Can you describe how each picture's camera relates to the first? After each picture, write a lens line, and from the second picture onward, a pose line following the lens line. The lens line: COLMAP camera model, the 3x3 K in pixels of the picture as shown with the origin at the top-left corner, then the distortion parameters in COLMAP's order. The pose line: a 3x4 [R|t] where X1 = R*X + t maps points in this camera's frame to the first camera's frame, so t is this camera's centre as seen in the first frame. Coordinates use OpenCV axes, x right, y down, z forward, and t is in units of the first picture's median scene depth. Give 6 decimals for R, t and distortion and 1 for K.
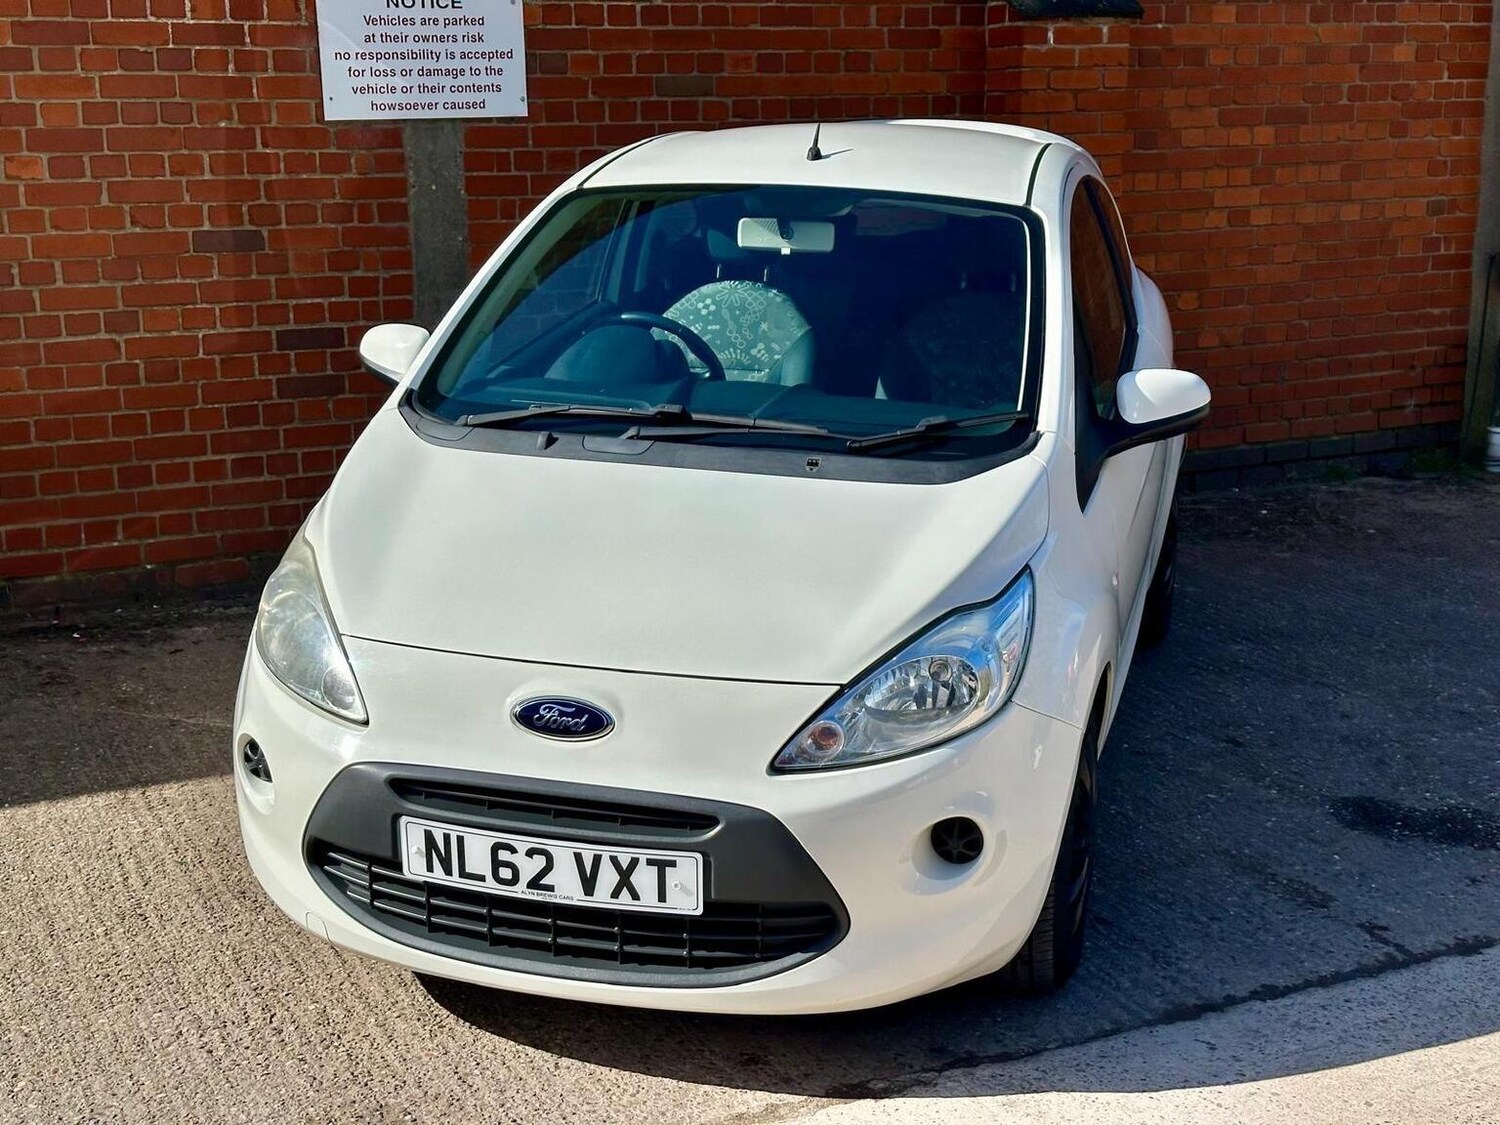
lens RADIAL K [[2070.7, 0, 746.3], [0, 2070.7, 555.7], [0, 0, 1]] dist [0.225883, -0.510302]
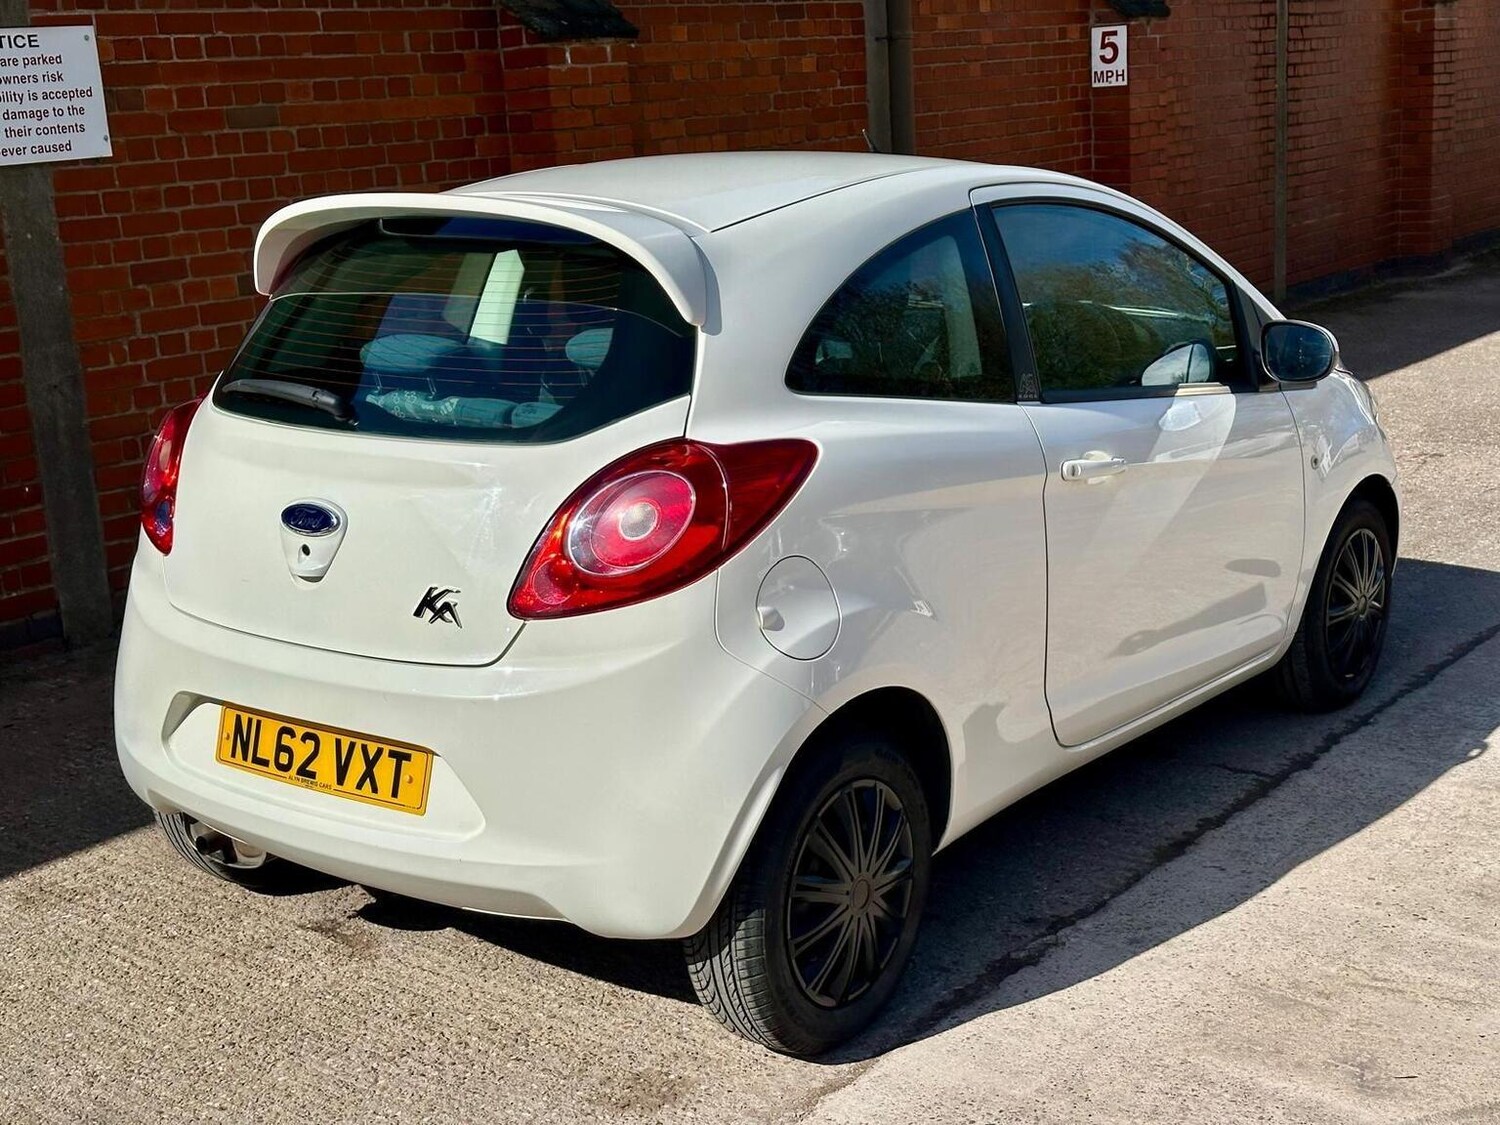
lens RADIAL K [[2069.9, 0, 749.6], [0, 2069.9, 567.2], [0, 0, 1]] dist [0.237993, -0.571196]
pose [[0.900455, -0.145339, 0.409949, -0.270421], [0.150313, 0.988431, 0.020263, -0.000068], [-0.408151, 0.043374, 0.911884, 0.009575]]
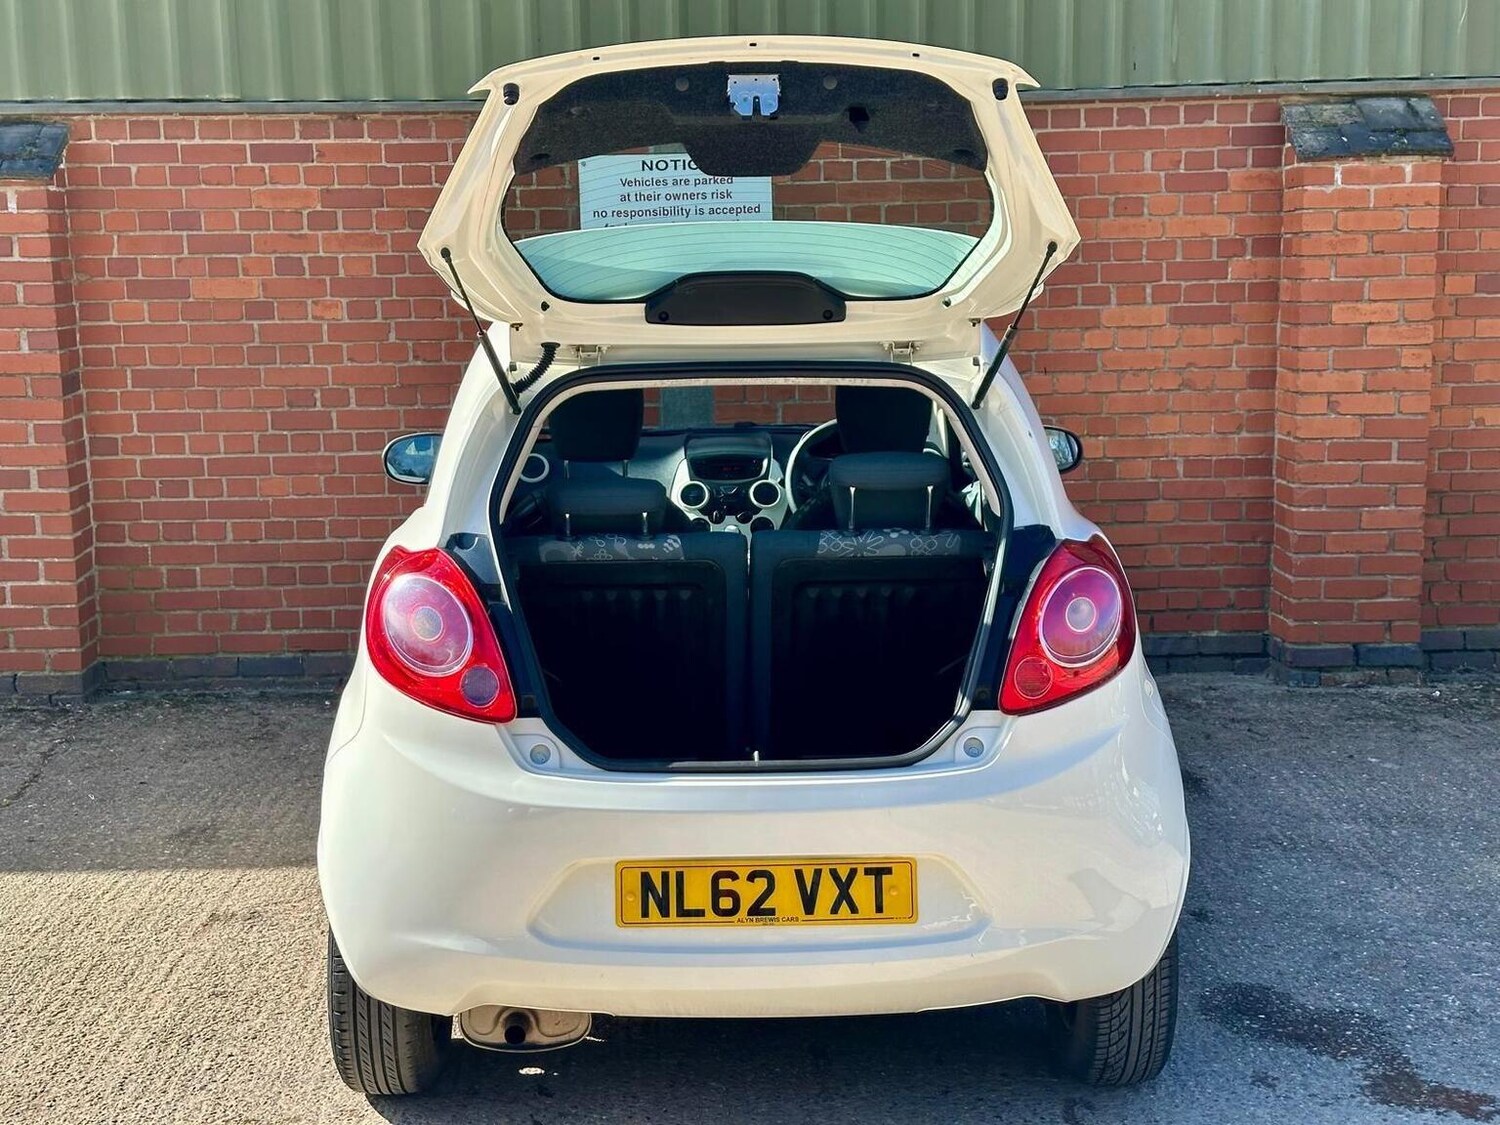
lens RADIAL K [[2067.1, 0, 737.7], [0, 2067.1, 572.8], [0, 0, 1]] dist [0.227056, -0.515056]
pose [[0.901947, 0.061900, -0.427387, 0.353378], [-0.085833, 0.995625, -0.036940, -0.010211], [0.423230, 0.070001, 0.903314, 0.035870]]
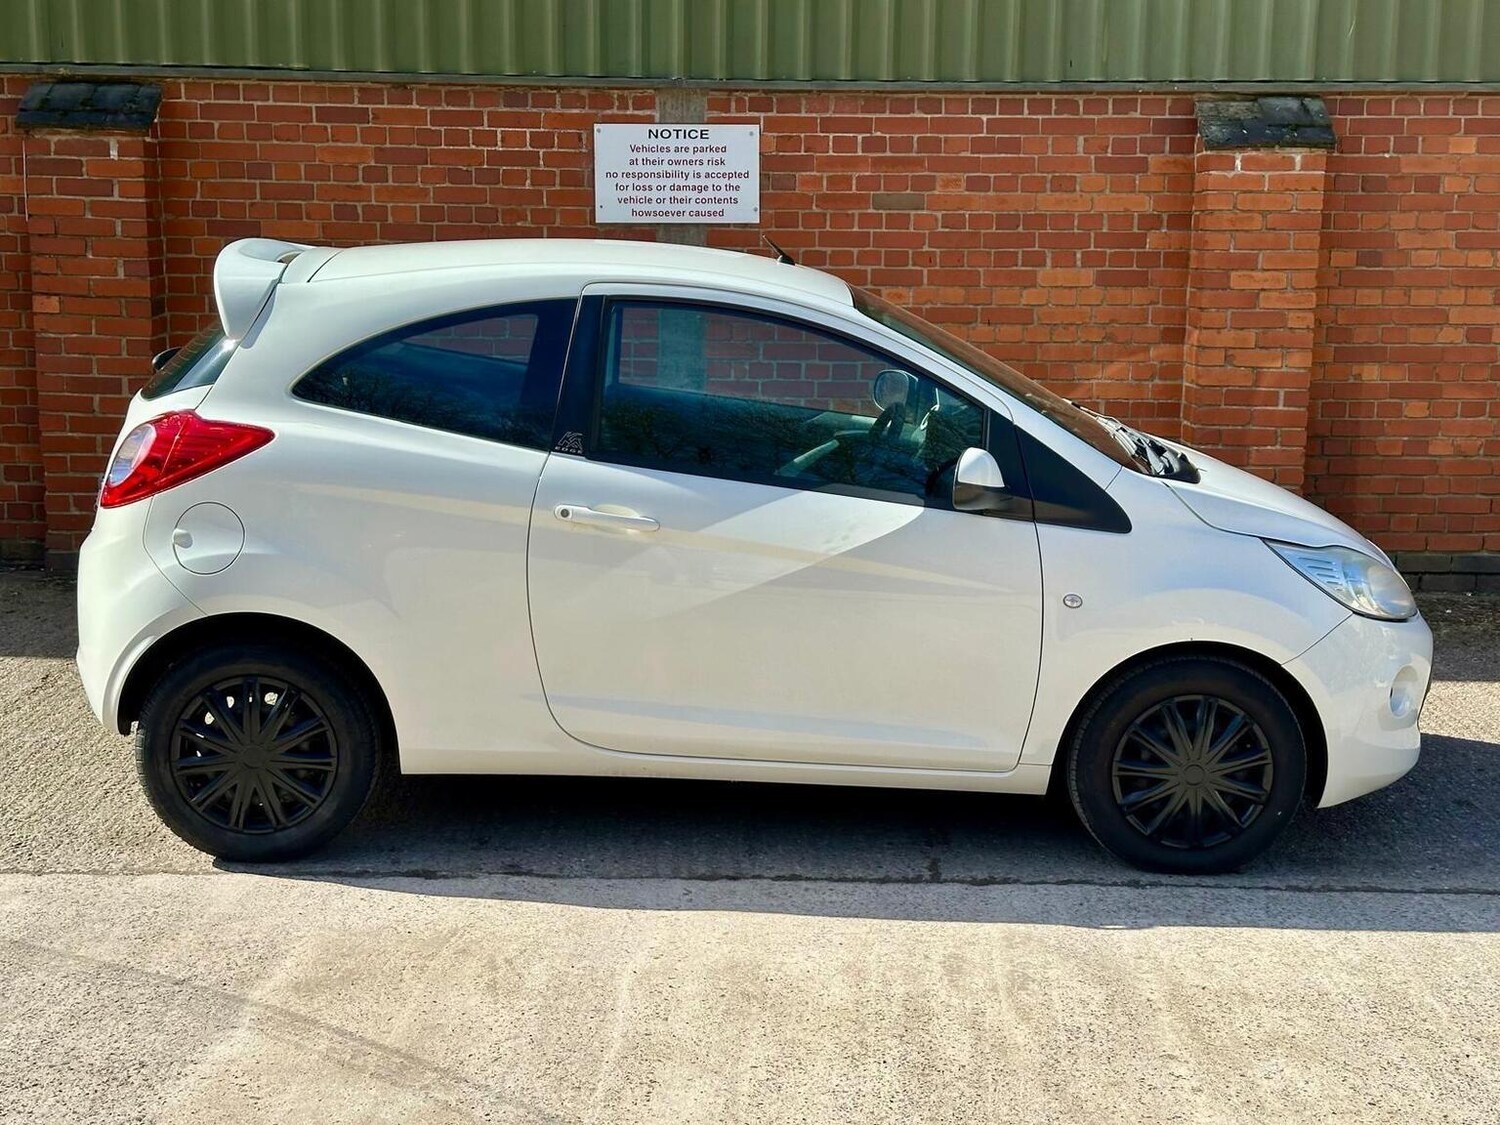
lens RADIAL K [[2067.1, 0, 755.7], [0, 2067.1, 564.8], [0, 0, 1]] dist [0.218713, -0.468097]
pose [[0.898713, 0.093790, -0.428389, 0.459069], [-0.116385, 0.992843, -0.026792, 0.029272], [0.422810, 0.073937, 0.903197, -0.121079]]
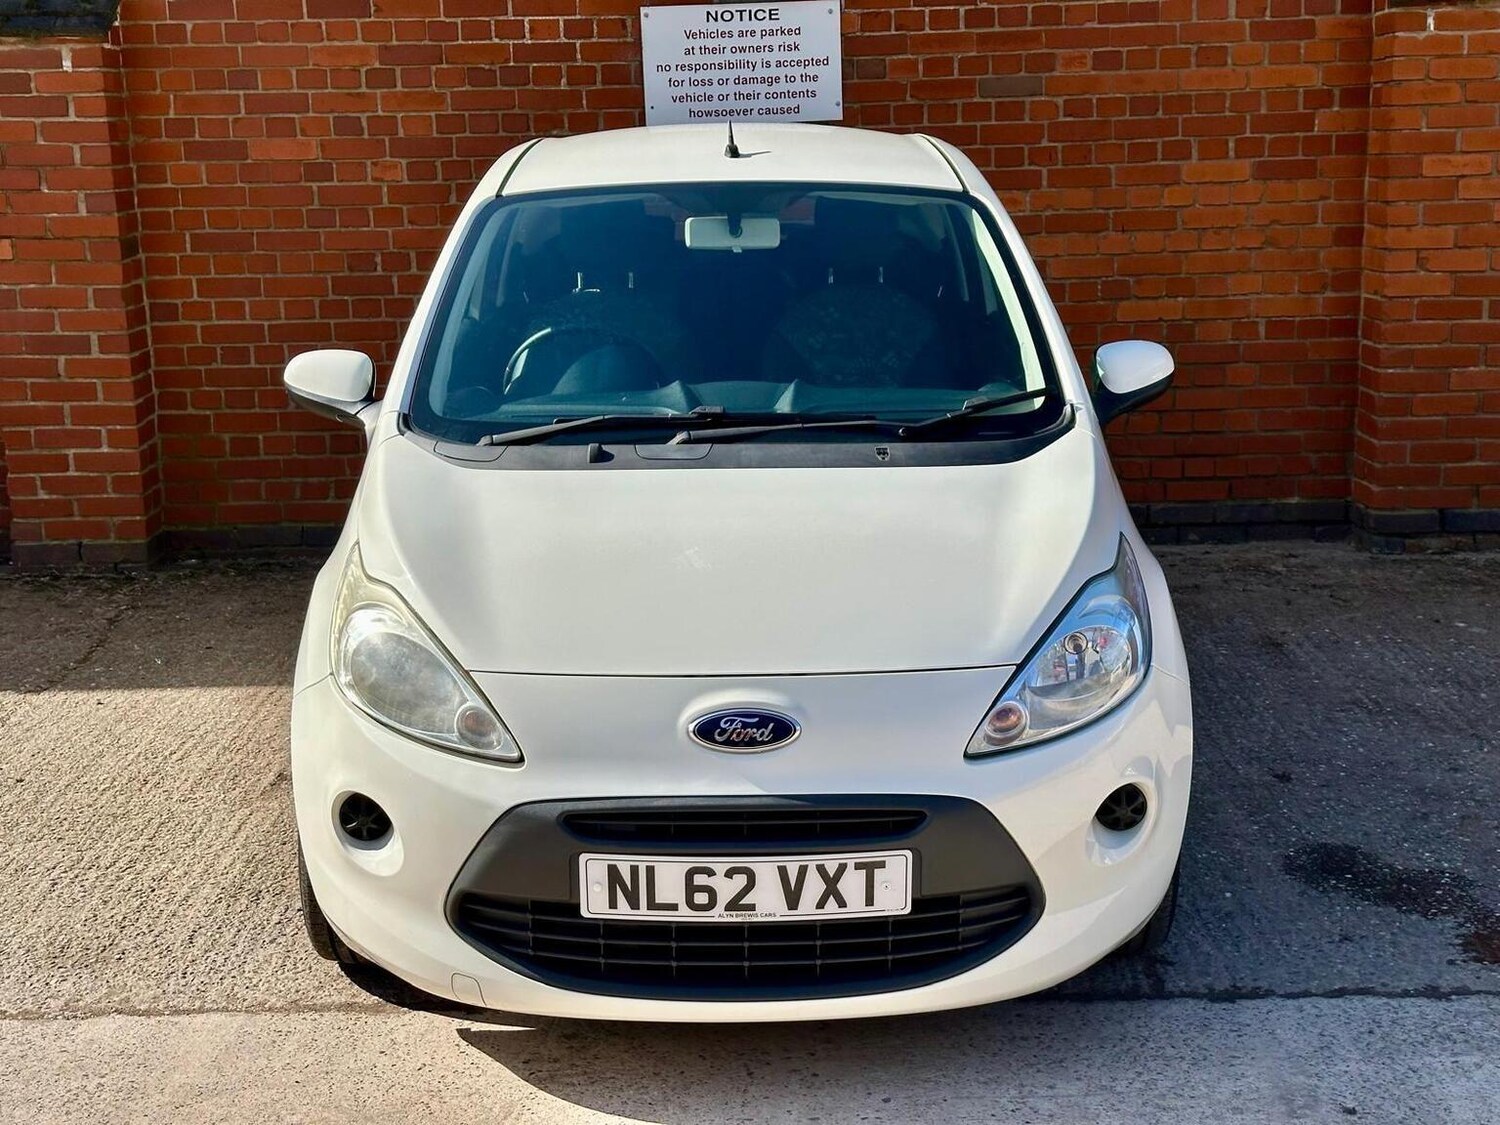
lens RADIAL K [[2070.7, 0, 746.3], [0, 2070.7, 555.7], [0, 0, 1]] dist [0.225883, -0.510302]
pose [[0.890860, 0.079136, -0.447333, 0.344524], [-0.083961, 0.996428, 0.009067, 0.002078], [0.446452, 0.029481, 0.894322, 0.049901]]
